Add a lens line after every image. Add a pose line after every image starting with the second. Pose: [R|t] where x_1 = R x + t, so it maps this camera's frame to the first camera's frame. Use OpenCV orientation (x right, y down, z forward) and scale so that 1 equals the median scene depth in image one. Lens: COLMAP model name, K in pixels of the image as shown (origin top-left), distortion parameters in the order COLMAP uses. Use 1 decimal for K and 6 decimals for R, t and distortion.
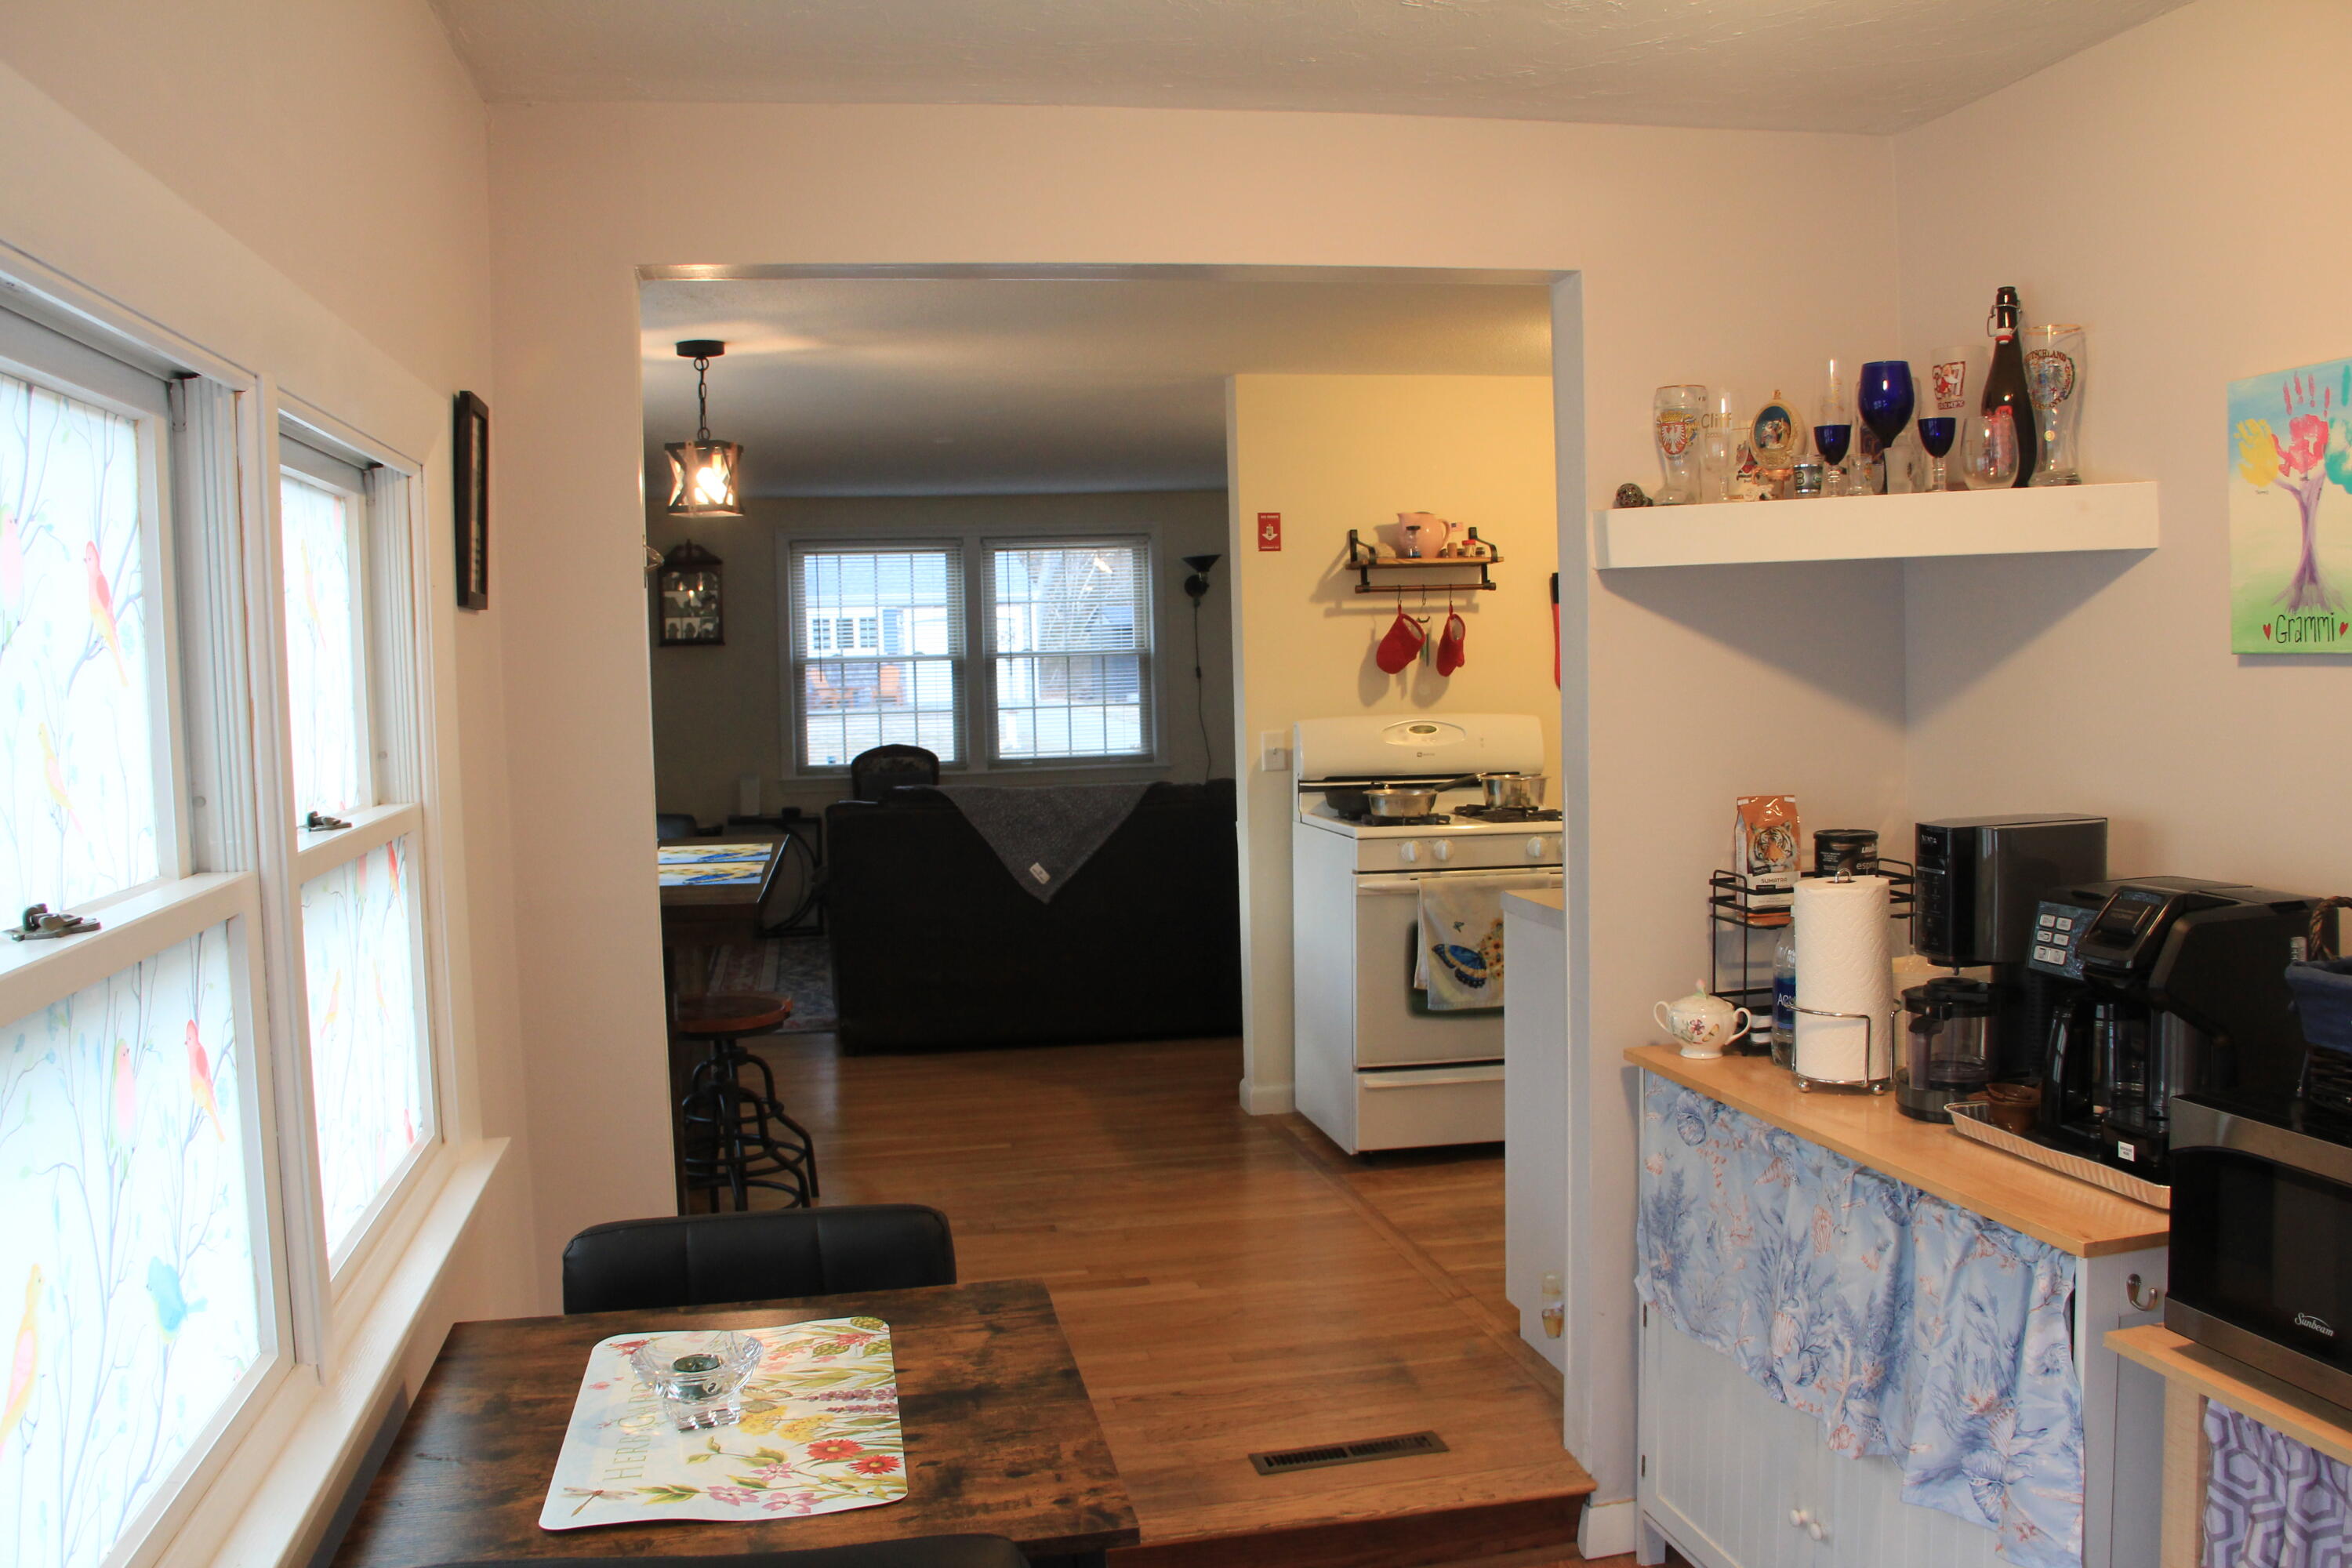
lens RADIAL K [[1954.0, 0, 1178.9], [0, 1954.0, 793.0], [0, 0, 1]] dist [-0.178543, 0.146917]
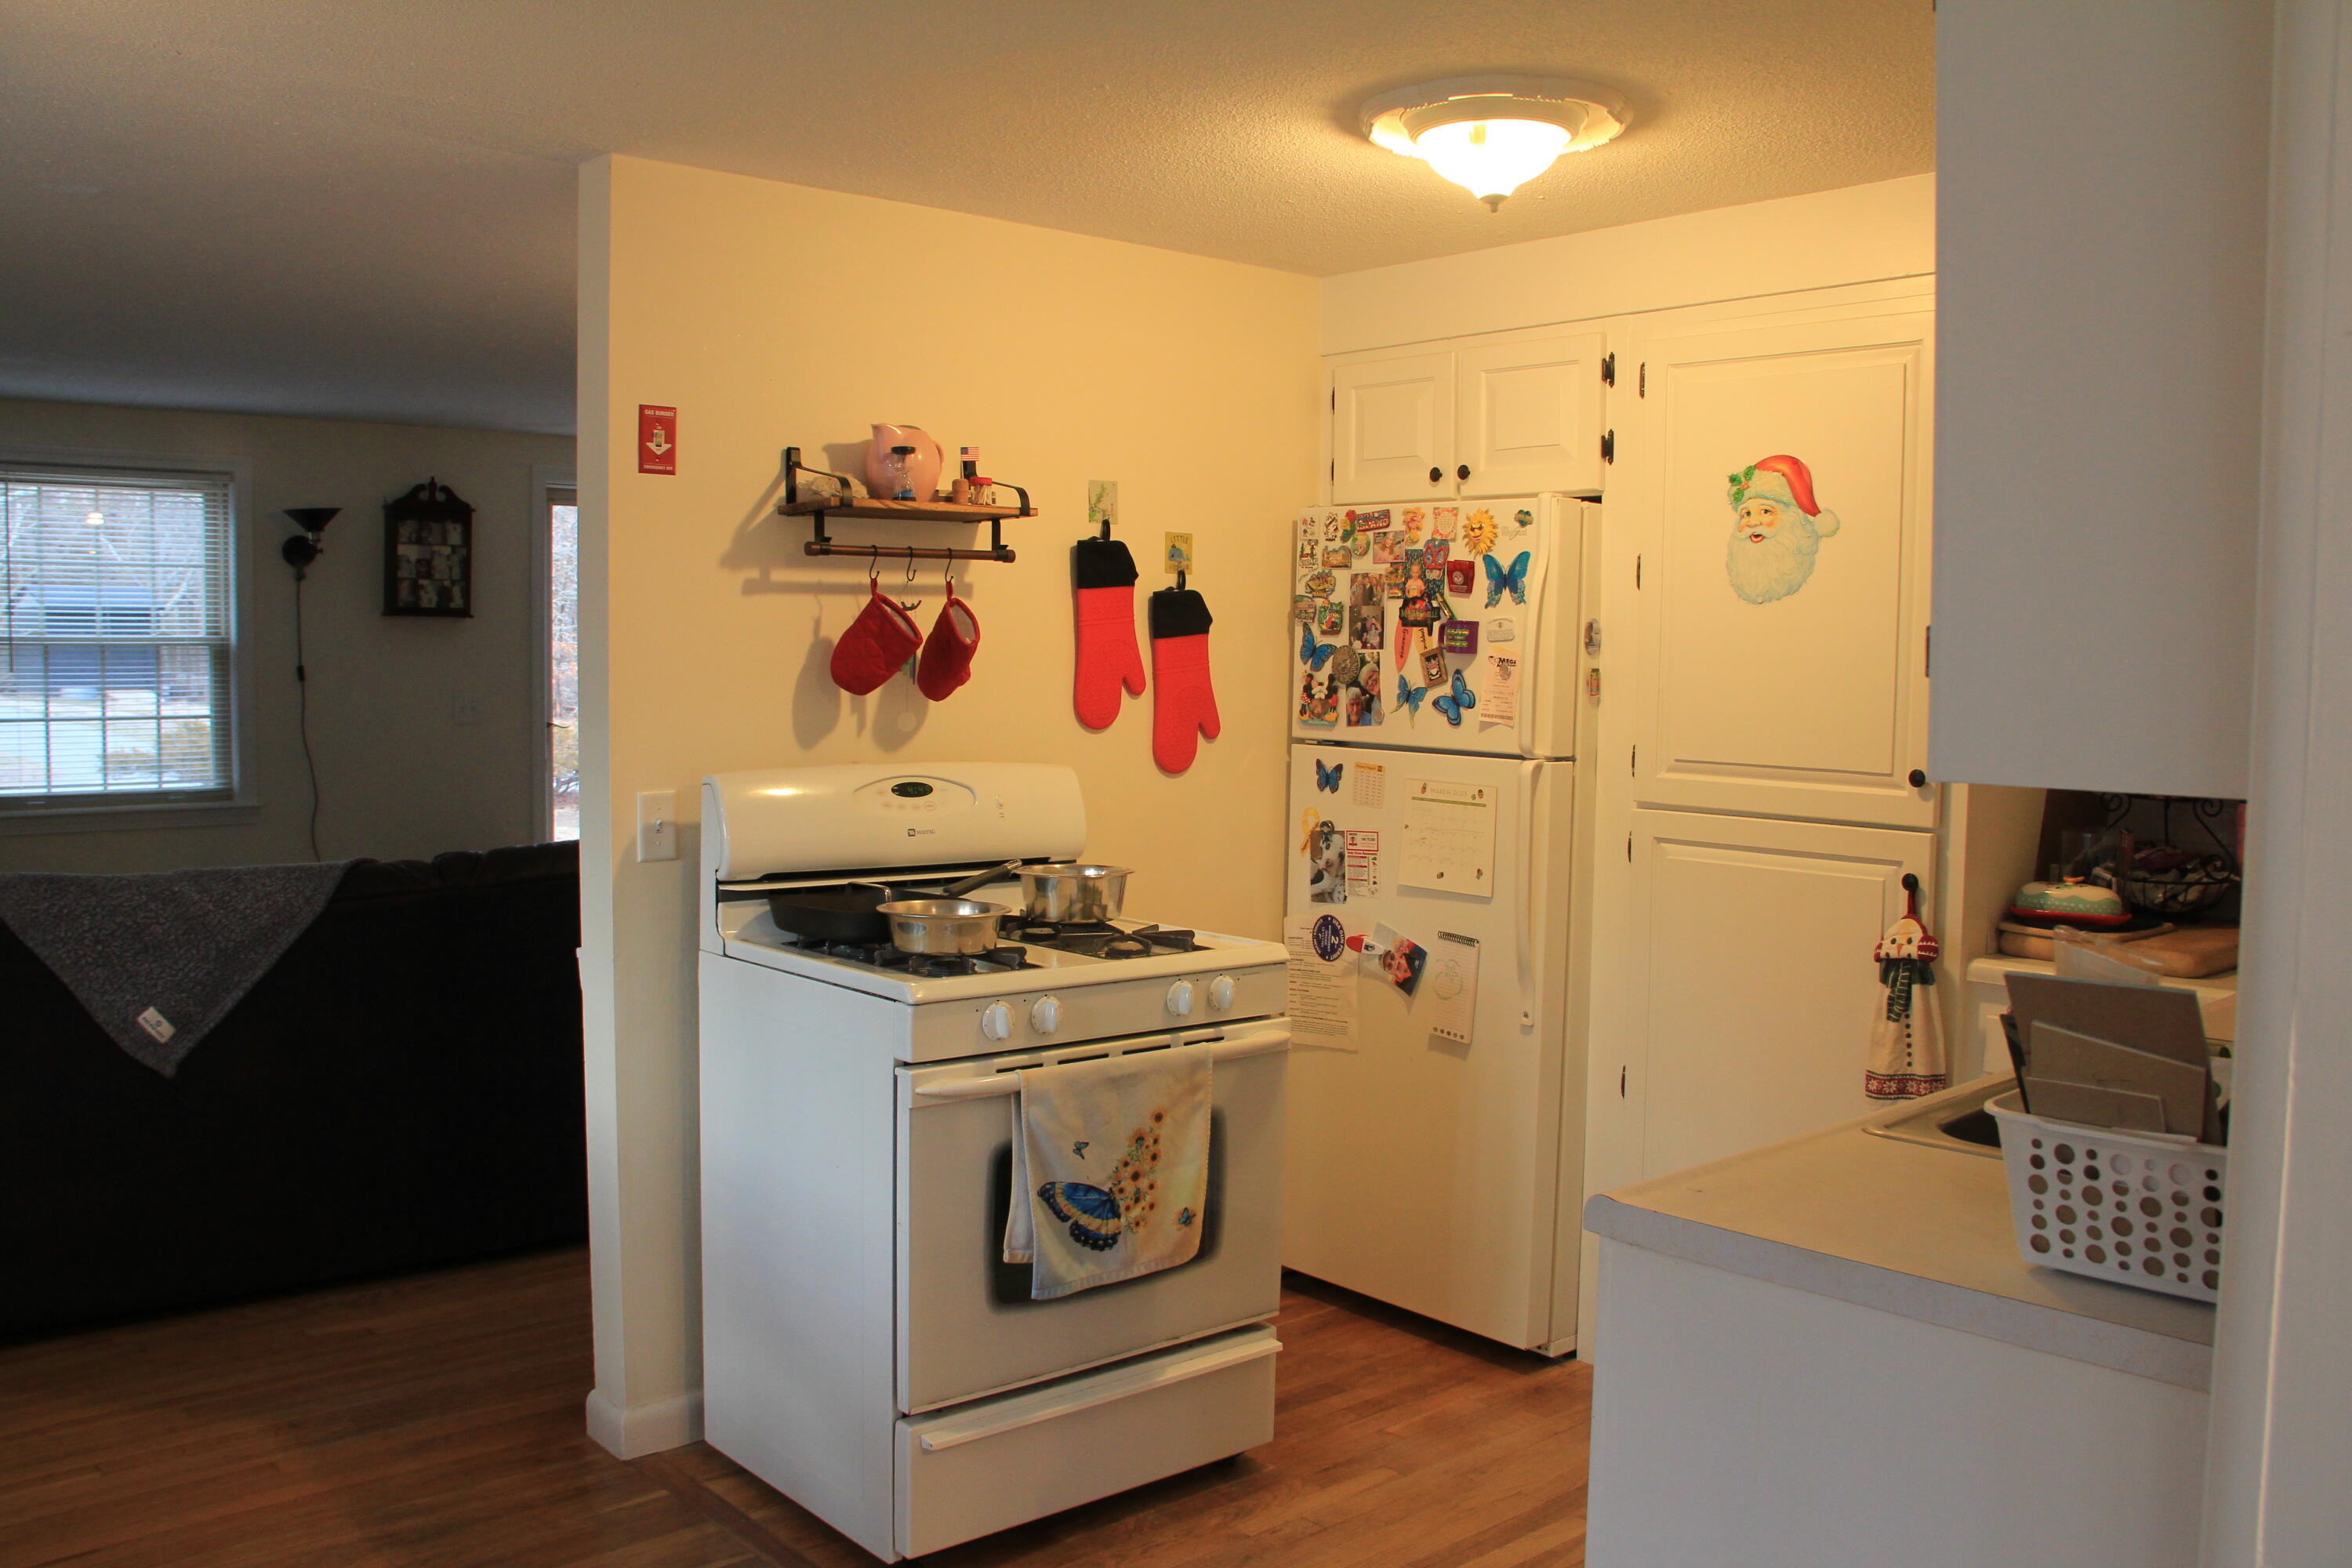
lens RADIAL K [[1963.1, 0, 1176.8], [0, 1963.1, 795.7], [0, 0, 1]] dist [-0.176881, 0.149787]
pose [[0.868051, 0.000463, 0.496475, -0.098955], [0.000113, 0.999999, -0.001130, -0.029255], [-0.496476, 0.001037, 0.868050, 0.428467]]
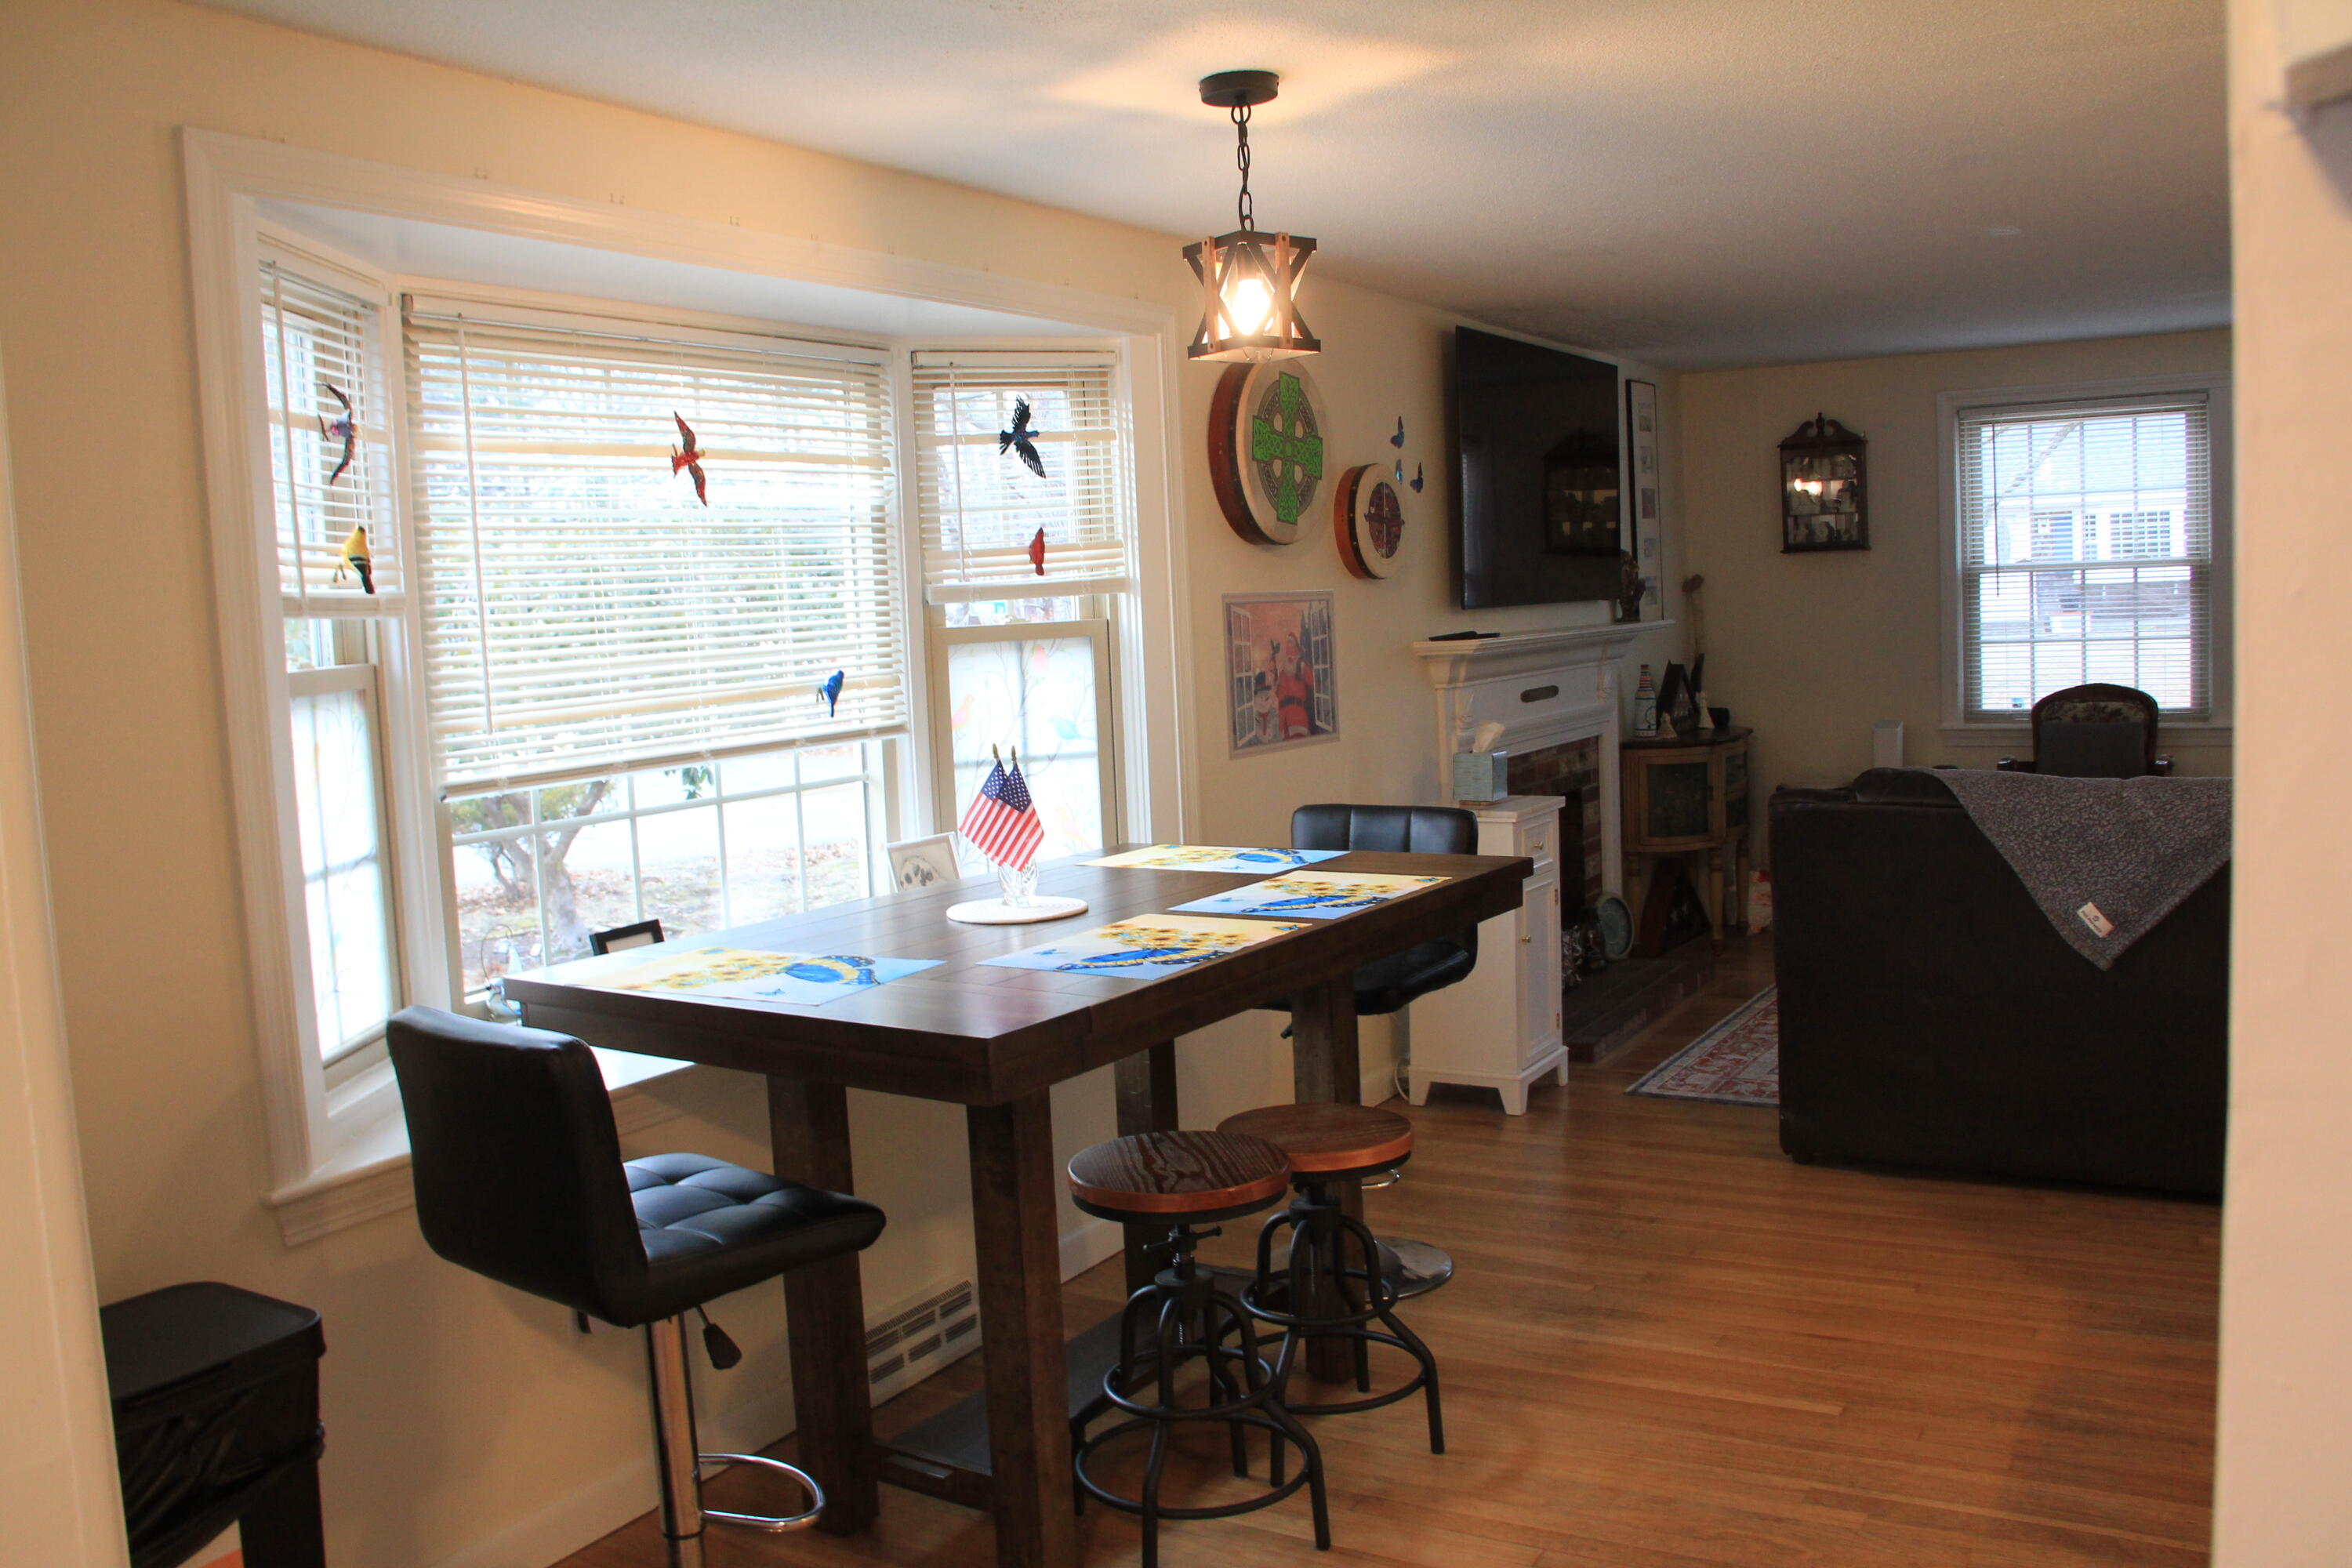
lens RADIAL K [[1963.1, 0, 1176.8], [0, 1963.1, 795.7], [0, 0, 1]] dist [-0.176881, 0.149787]
pose [[0.735323, 0.052612, -0.675671, 0.135328], [-0.017457, 0.998122, 0.058721, -0.031989], [0.677491, -0.031384, 0.734861, 0.422650]]
